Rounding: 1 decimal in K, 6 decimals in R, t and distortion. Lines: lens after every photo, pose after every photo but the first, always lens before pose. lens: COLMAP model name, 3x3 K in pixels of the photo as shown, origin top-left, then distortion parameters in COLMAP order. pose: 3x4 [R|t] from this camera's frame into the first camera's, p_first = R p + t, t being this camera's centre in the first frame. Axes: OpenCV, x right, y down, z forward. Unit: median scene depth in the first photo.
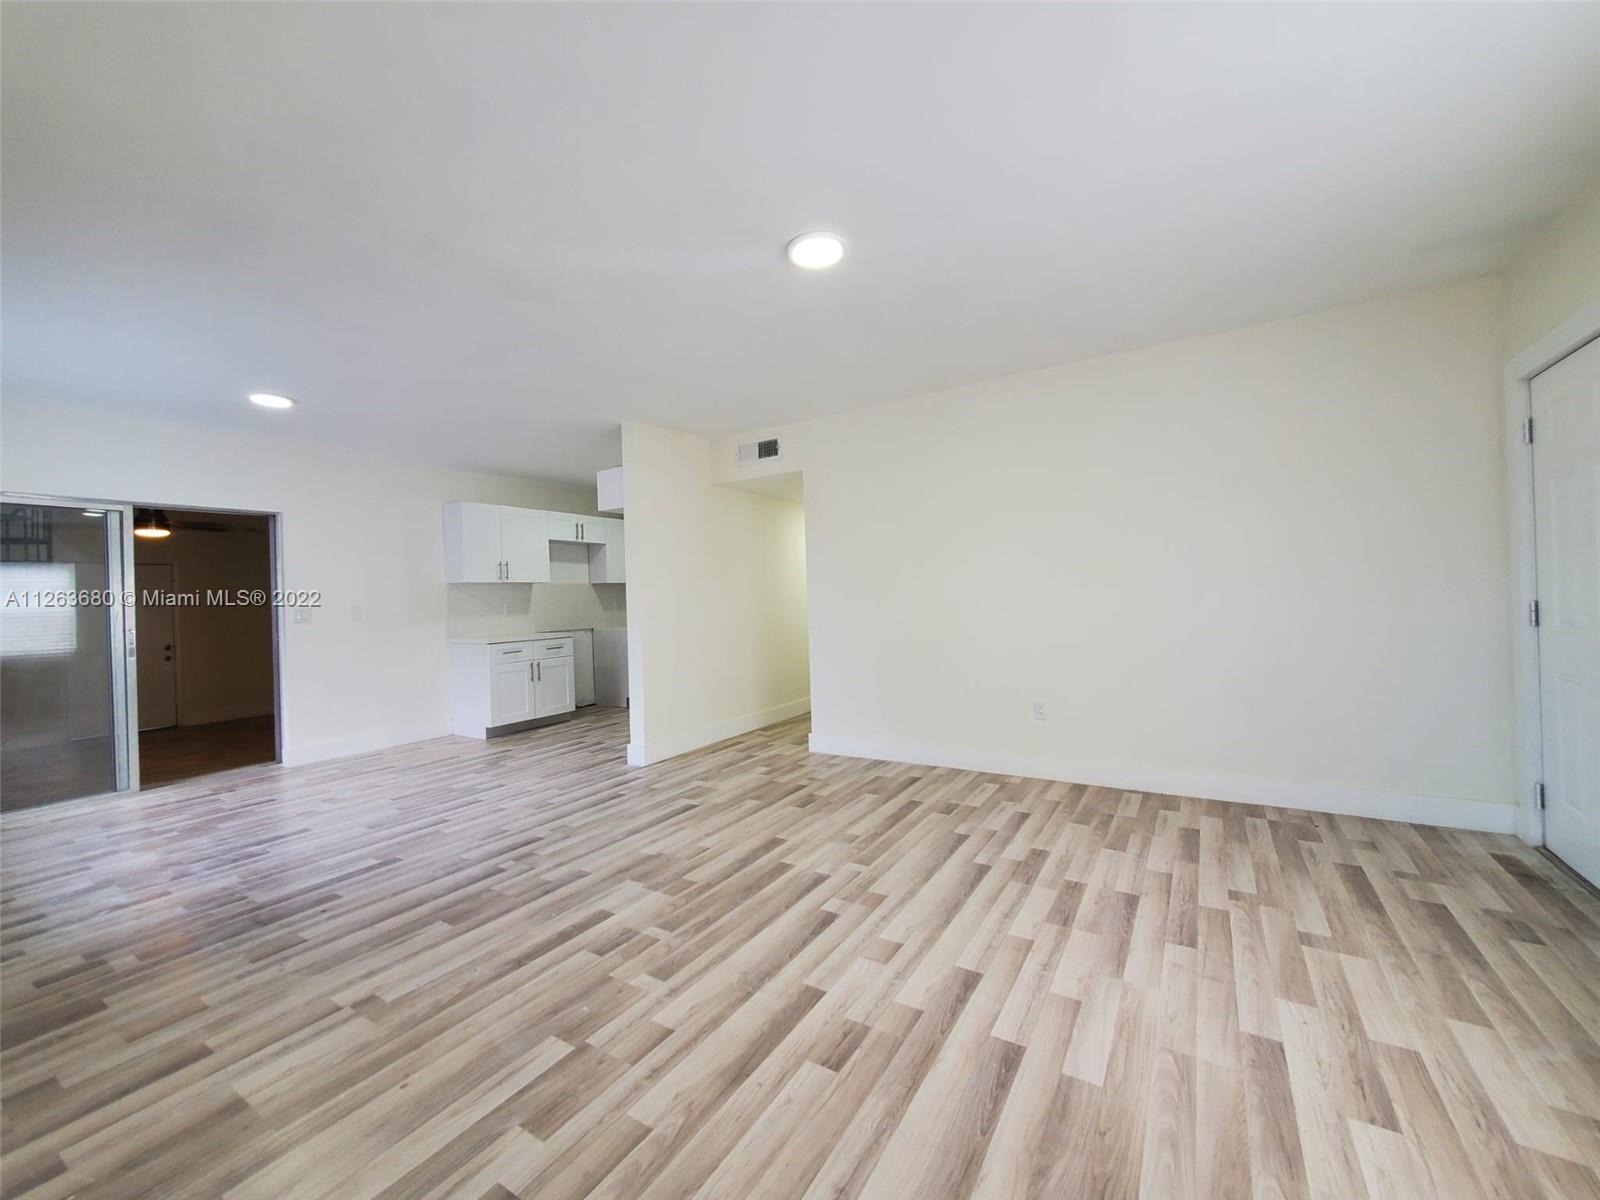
lens RADIAL K [[635.6, 0, 813.8], [0, 635.6, 594.7], [0, 0, 1]] dist [-0.001538, -0.000606]
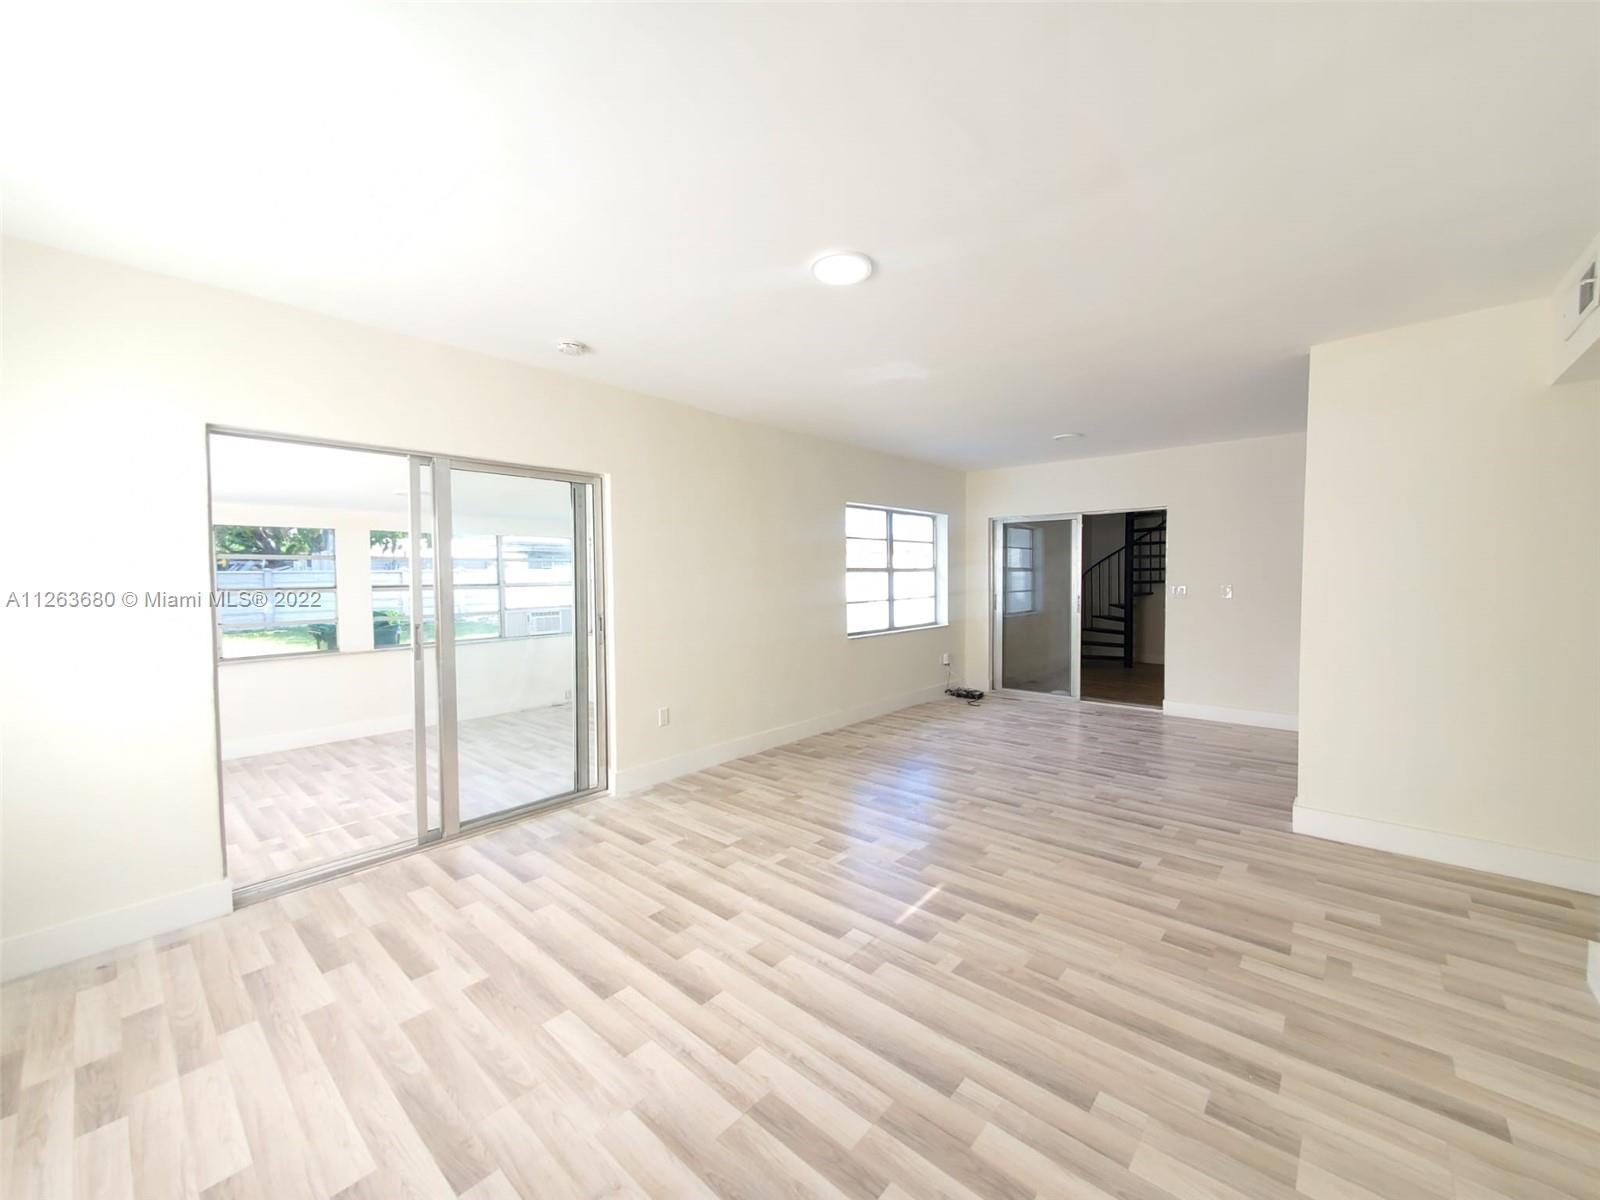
lens RADIAL K [[635.6, 0, 813.8], [0, 635.6, 594.7], [0, 0, 1]] dist [-0.001538, -0.000606]
pose [[-0.163721, 0.072434, -0.983844, 0.914521], [0.015835, 0.997365, 0.070794, -0.107224], [0.986380, -0.003988, -0.164436, 1.024580]]
